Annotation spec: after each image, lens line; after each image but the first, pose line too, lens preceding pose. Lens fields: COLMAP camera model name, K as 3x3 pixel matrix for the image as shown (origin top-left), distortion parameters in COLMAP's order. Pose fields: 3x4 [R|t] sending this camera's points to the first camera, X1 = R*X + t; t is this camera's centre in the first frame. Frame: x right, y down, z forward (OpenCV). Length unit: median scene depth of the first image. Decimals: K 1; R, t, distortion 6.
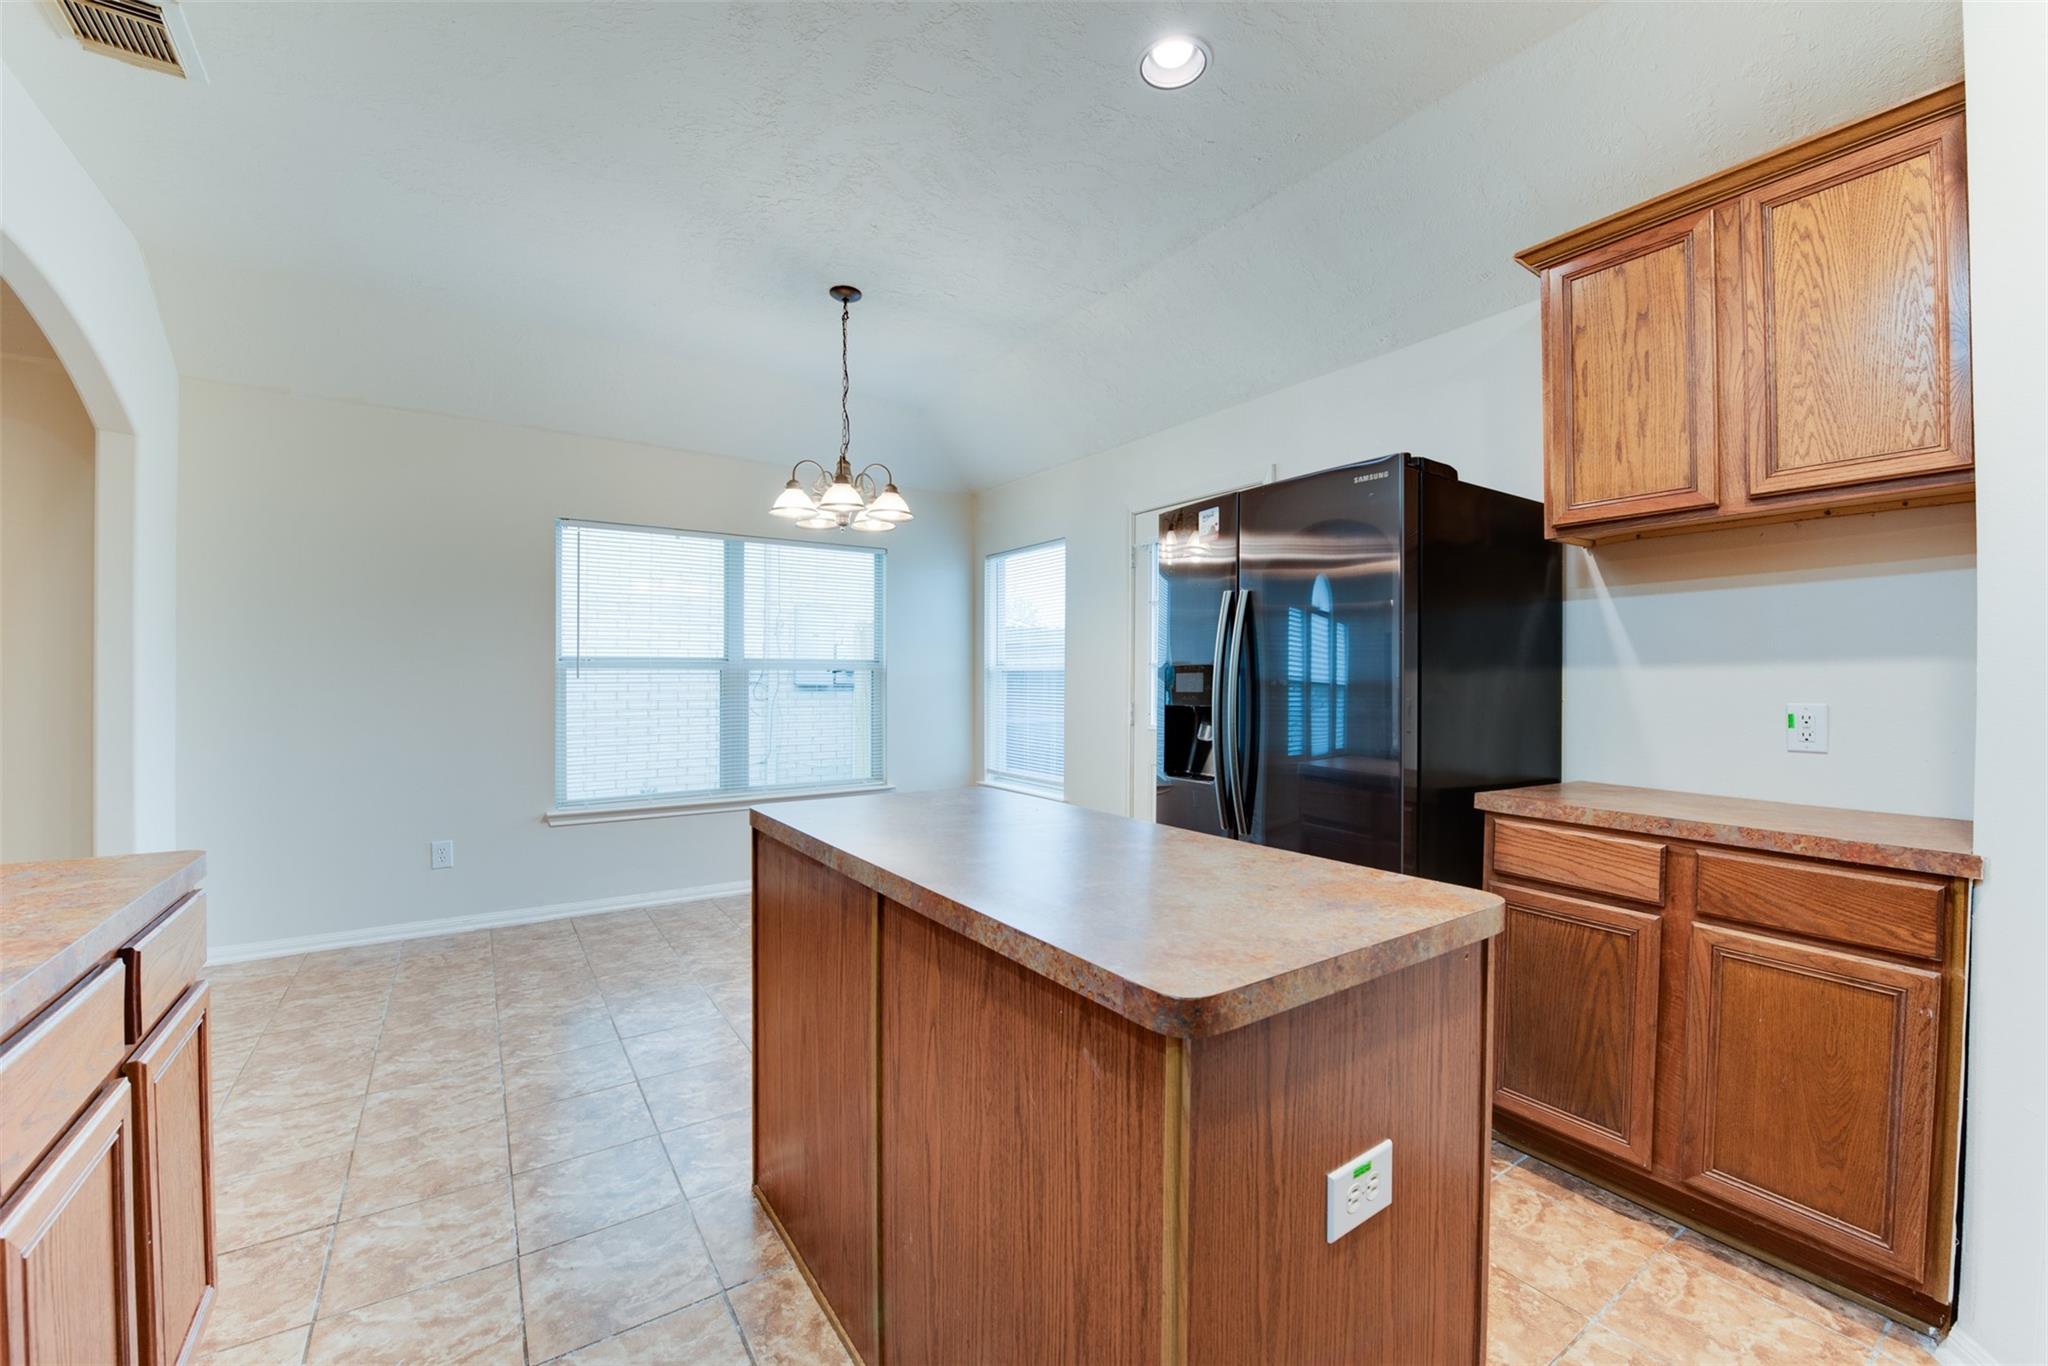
lens RADIAL K [[816.7, 0, 1026.3], [0, 816.7, 684.9], [0, 0, 1]] dist [-0.013816, -0.002559]
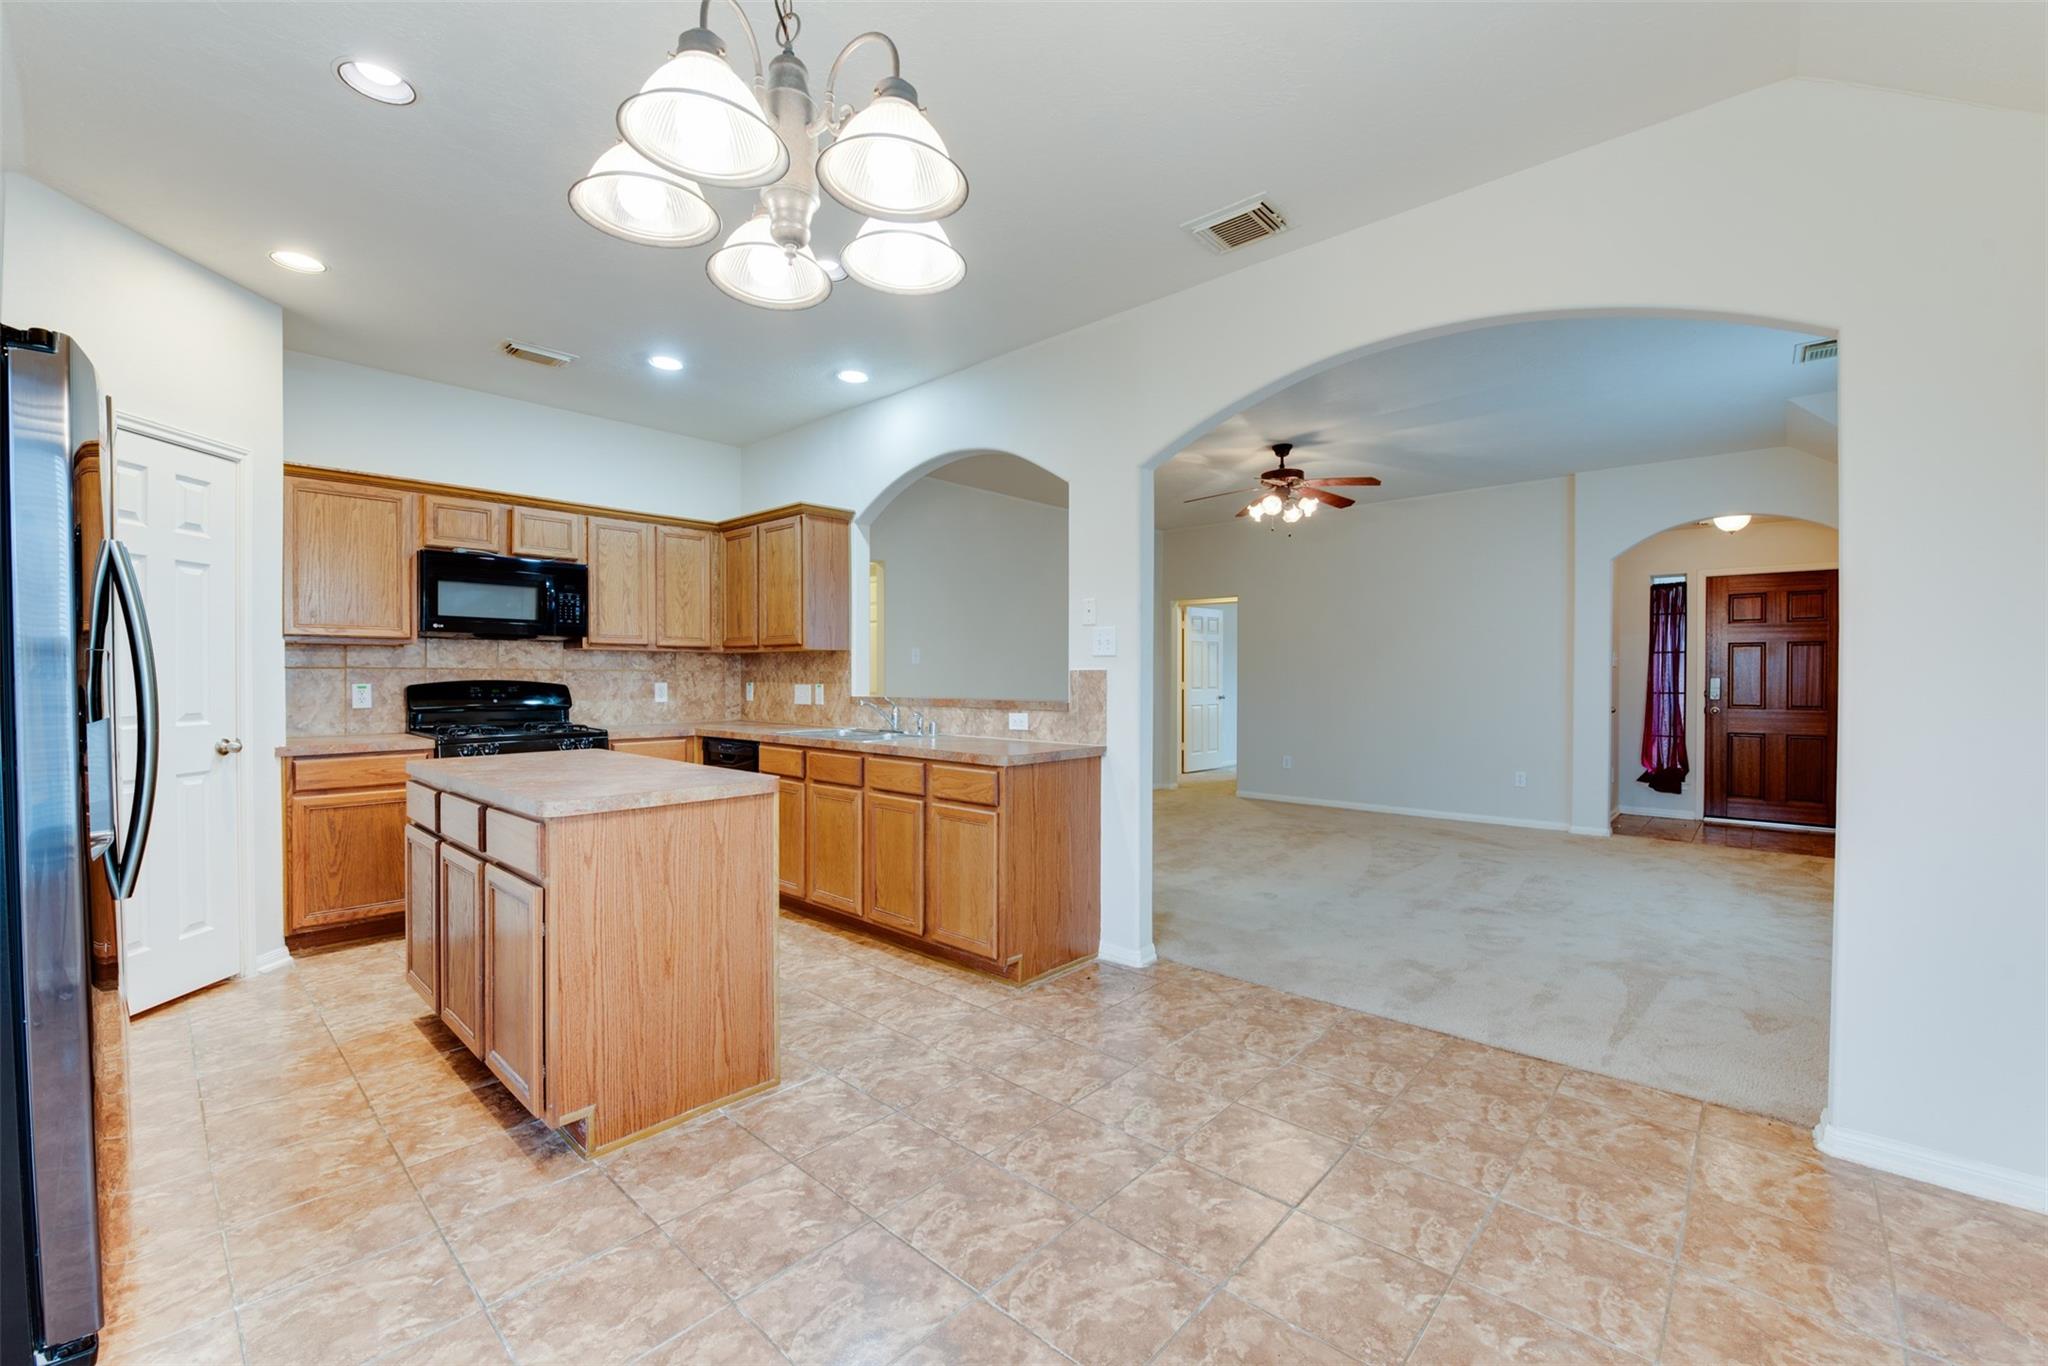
lens RADIAL K [[834.7, 0, 1023.9], [0, 834.7, 681.1], [0, 0, 1]] dist [-0.015804, -0.000941]
pose [[-0.974432, -0.004012, -0.224645, -0.400861], [-0.006823, 0.999908, 0.011740, -0.016652], [0.224578, 0.012973, -0.974370, 2.253546]]
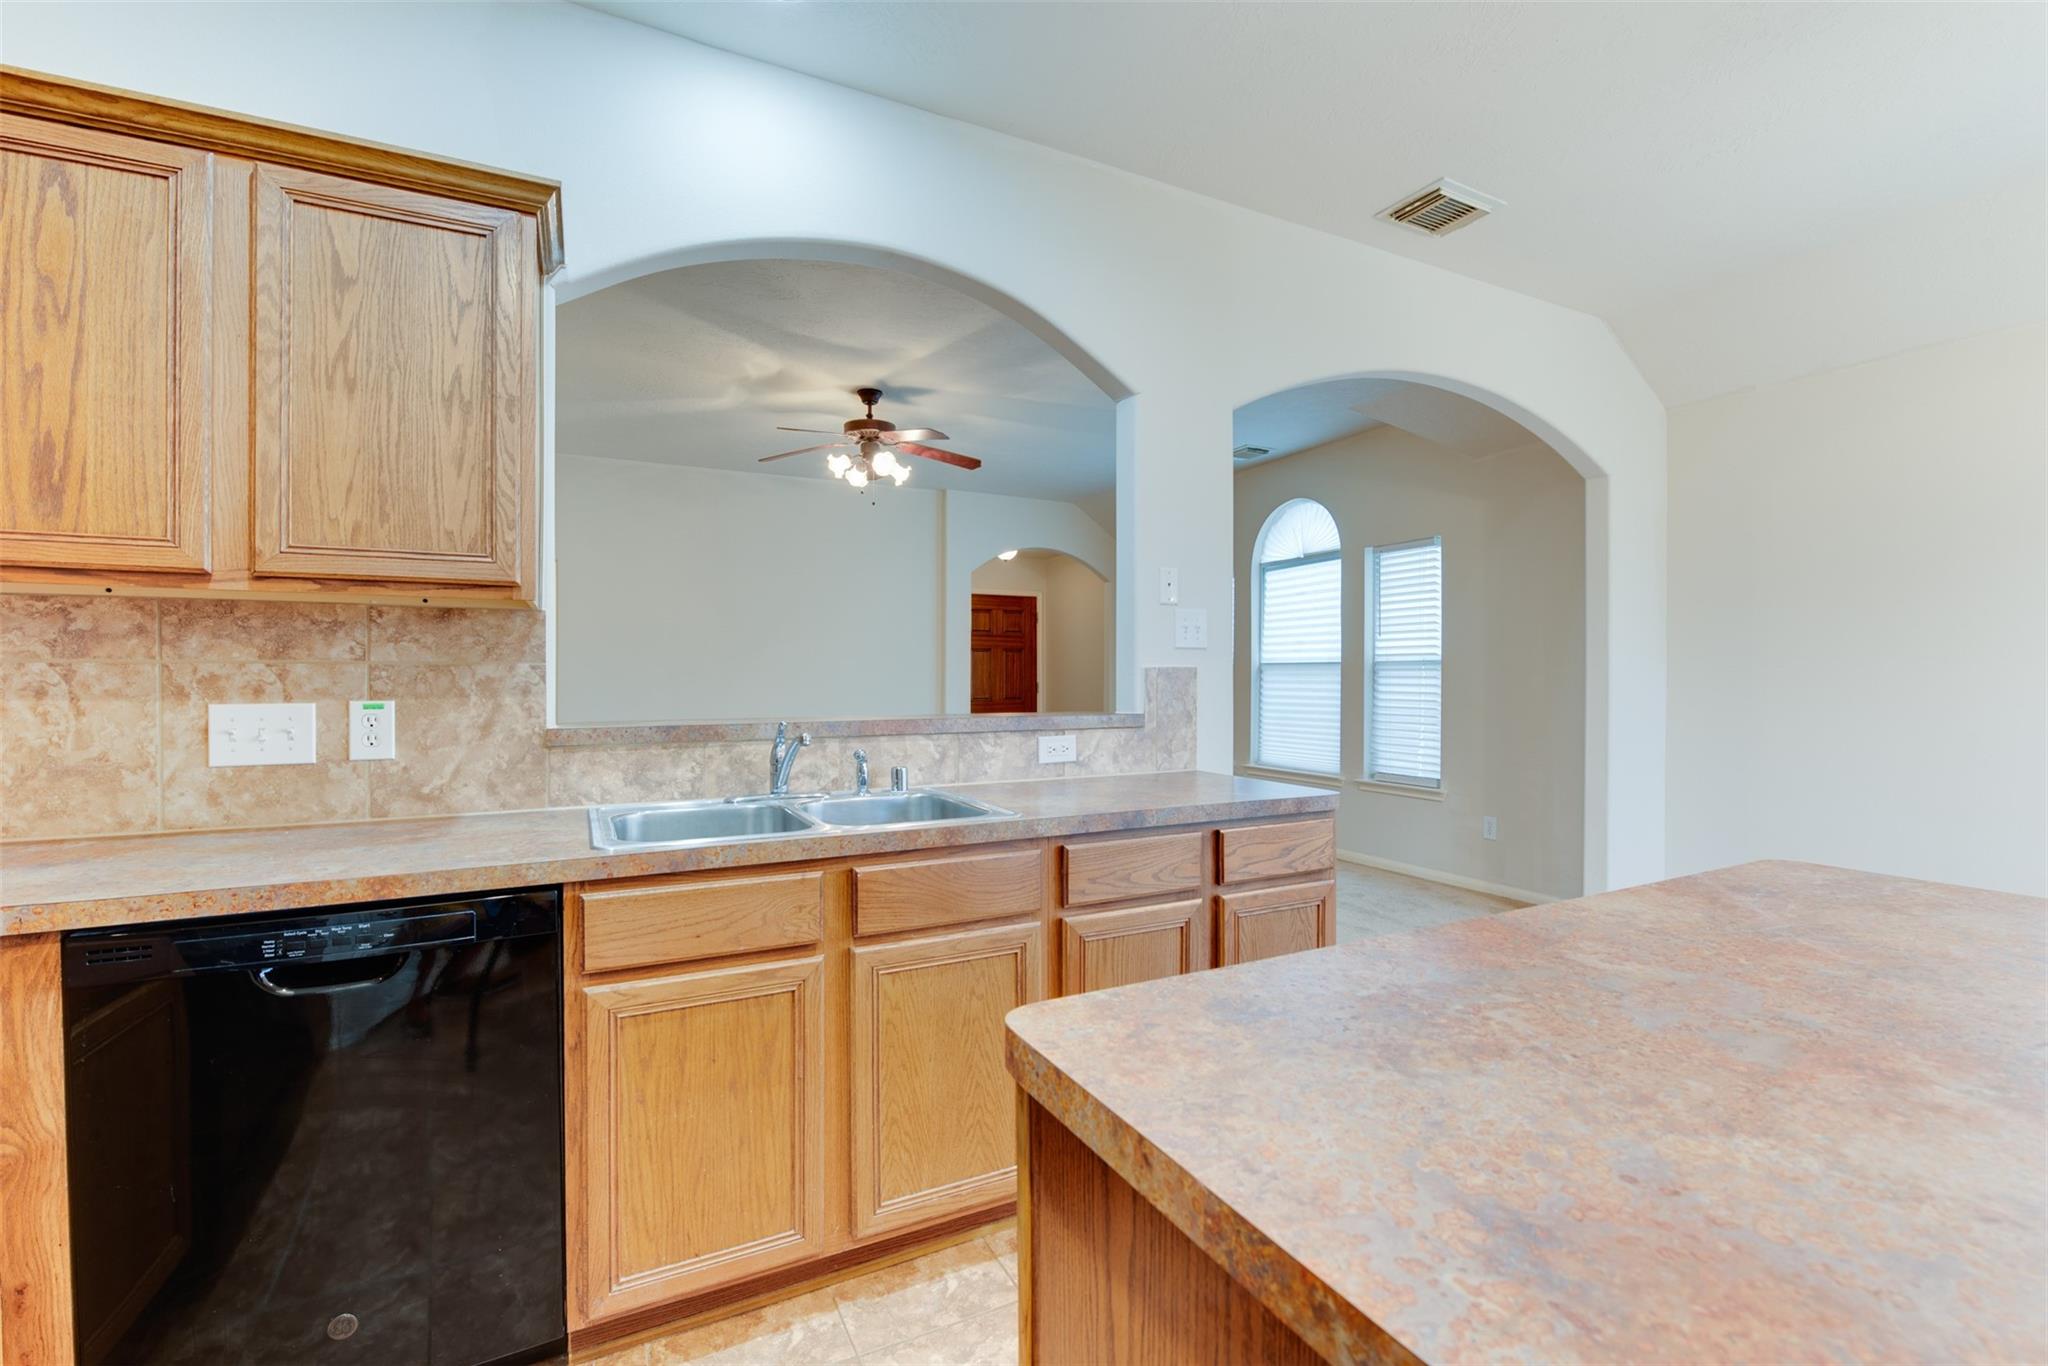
lens RADIAL K [[884.7, 0, 1028.1], [0, 884.7, 679.5], [0, 0, 1]] dist [-0.013501, -0.002489]
pose [[-0.130401, 0.000719, -0.991461, 0.465518], [-0.006895, 0.999975, 0.001632, -0.001720], [0.991437, 0.007049, -0.130393, 0.447334]]
